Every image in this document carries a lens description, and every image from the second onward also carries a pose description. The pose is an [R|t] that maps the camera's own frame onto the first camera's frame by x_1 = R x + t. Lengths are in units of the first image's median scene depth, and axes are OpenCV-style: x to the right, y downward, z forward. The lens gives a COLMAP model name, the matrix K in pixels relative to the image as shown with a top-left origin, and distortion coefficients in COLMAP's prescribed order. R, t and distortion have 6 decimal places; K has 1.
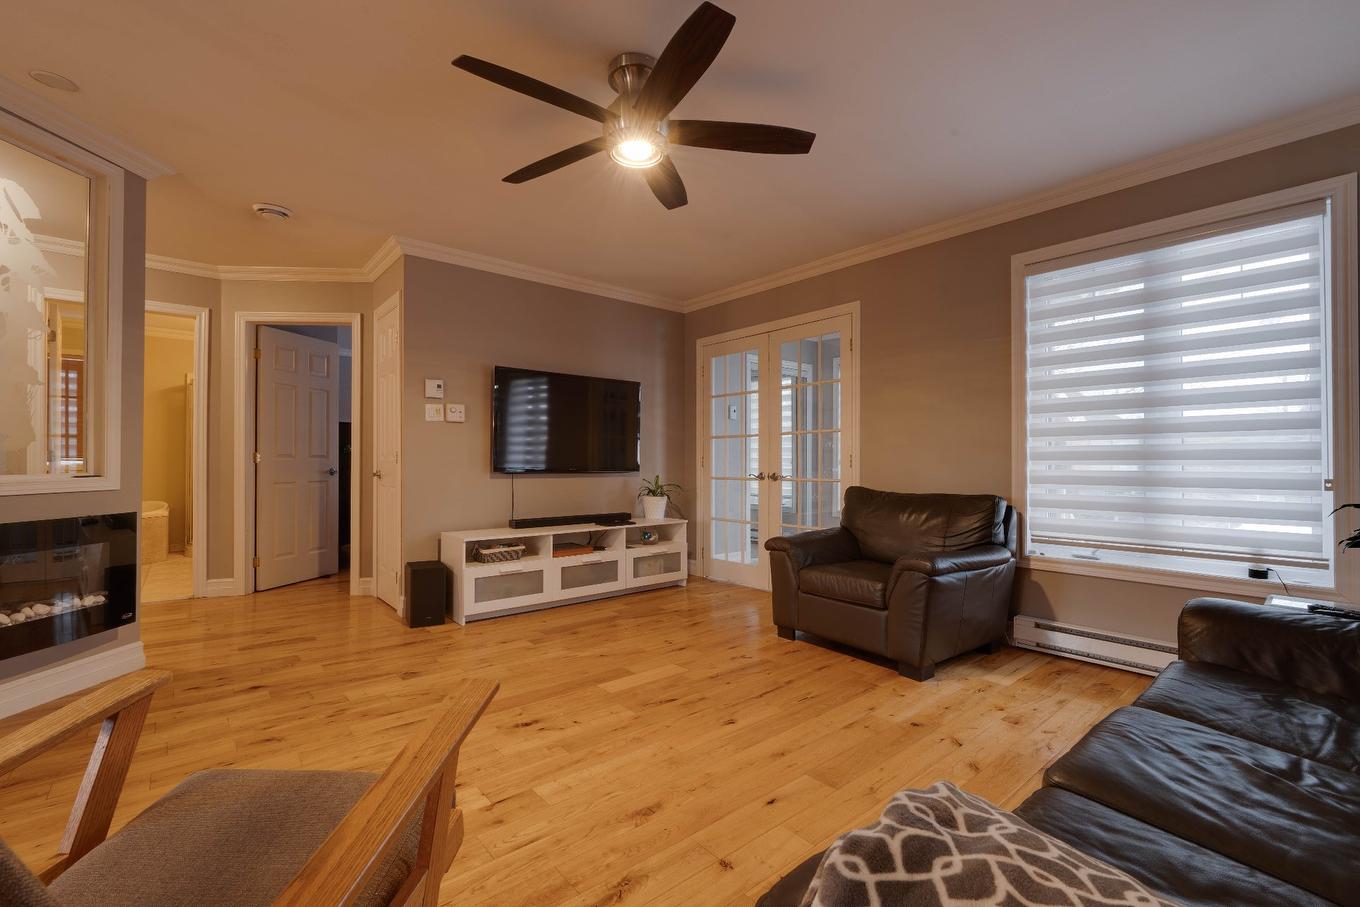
lens RADIAL K [[594.2, 0, 680.0], [0, 594.2, 453.5], [0, 0, 1]] dist [0.002581, 0.000498]
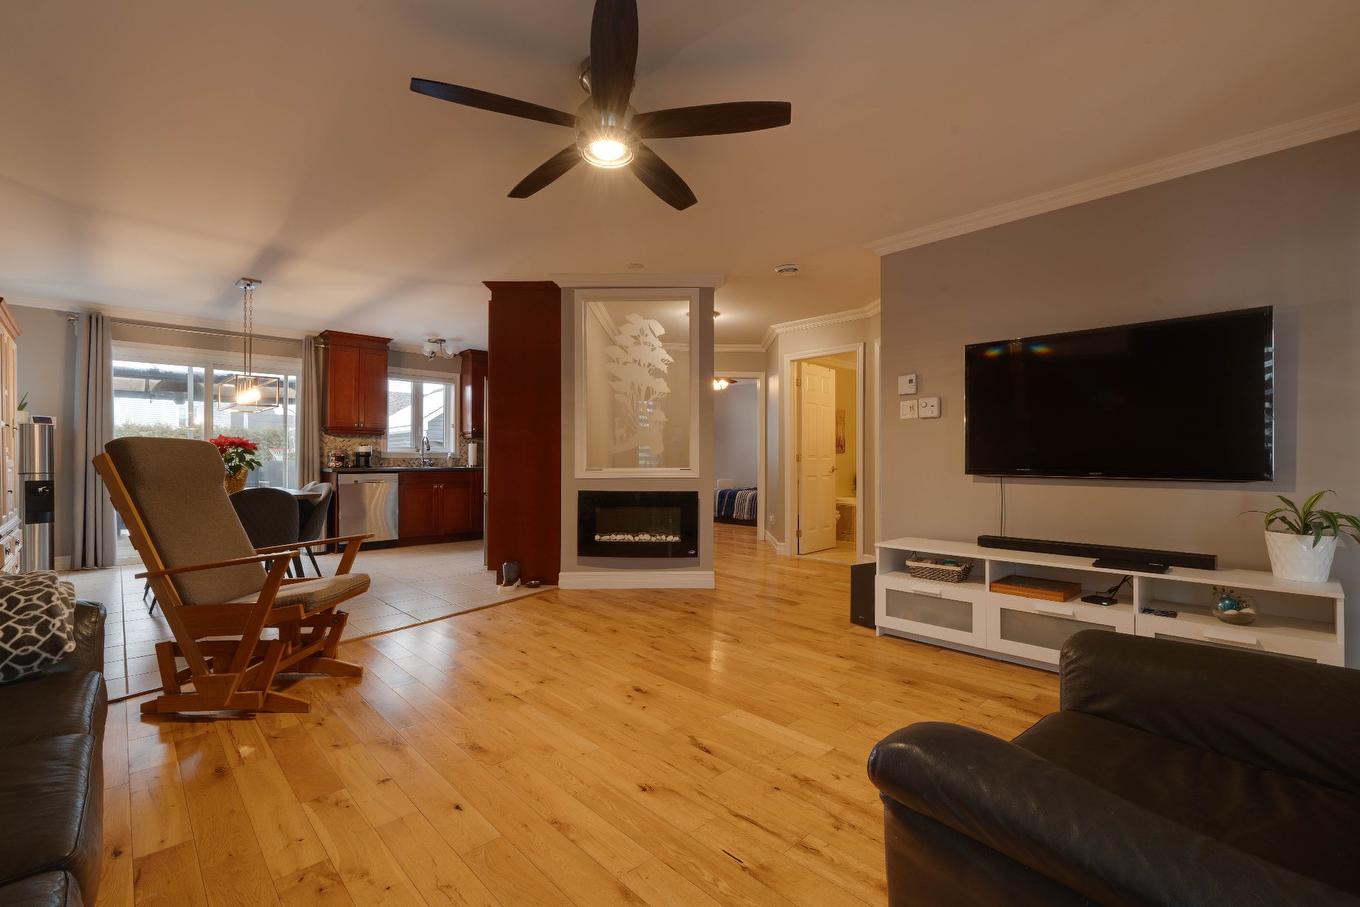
lens RADIAL K [[596.3, 0, 680.3], [0, 596.3, 455.5], [0, 0, 1]] dist [-0.002368, -0.000030]
pose [[0.061897, -0.010112, -0.998031, 0.691883], [0.011794, 0.999886, -0.009399, 0.011850], [0.998013, -0.011189, 0.062010, 0.781925]]
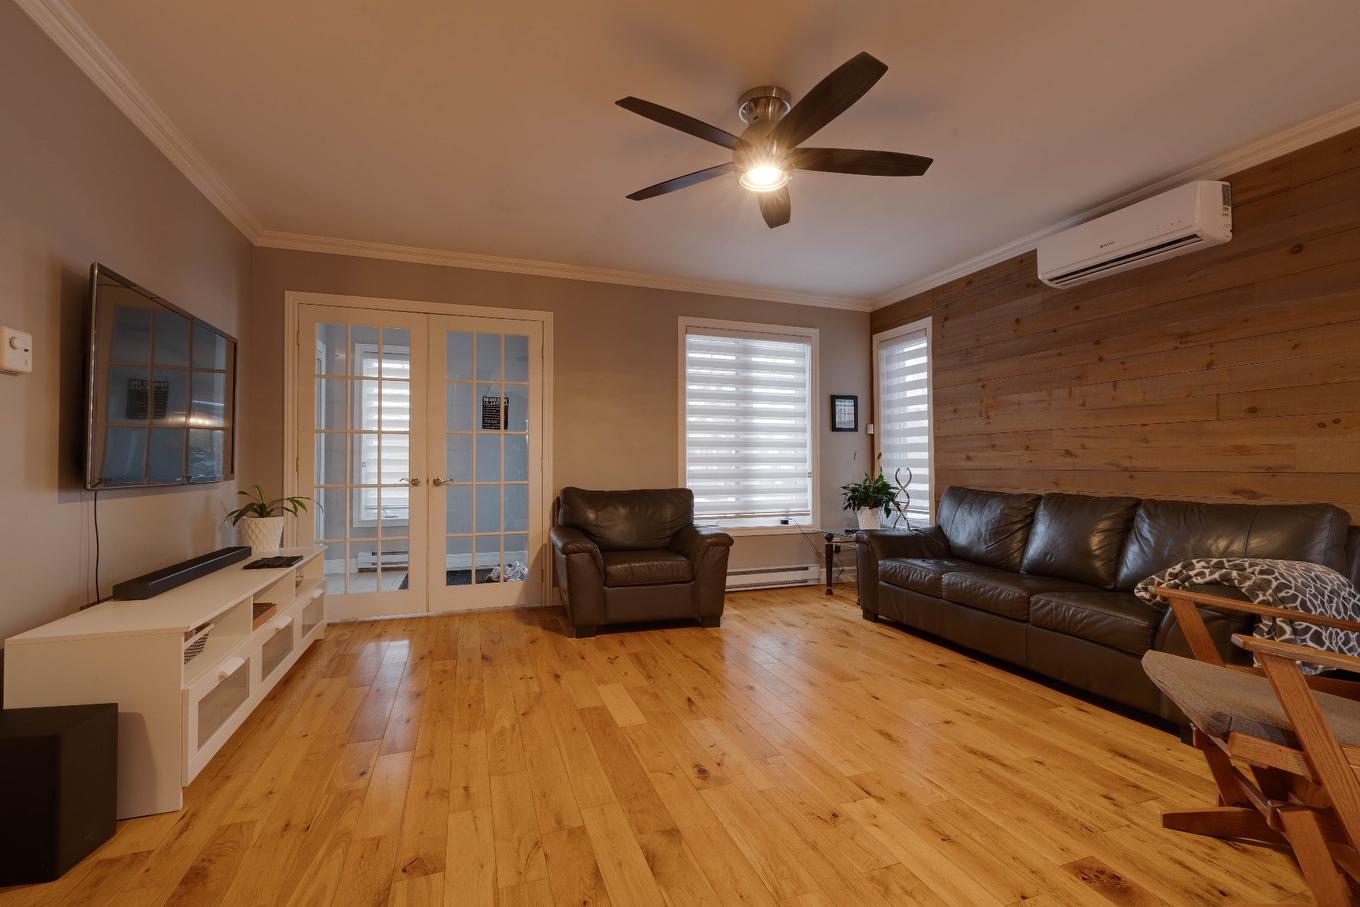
lens RADIAL K [[596.3, 0, 680.3], [0, 596.3, 455.5], [0, 0, 1]] dist [-0.002368, -0.000030]
pose [[0.350290, 0.009741, 0.936591, -0.834271], [-0.012268, 0.999908, -0.005811, 0.002205], [-0.936561, -0.009454, 0.350377, 0.563892]]
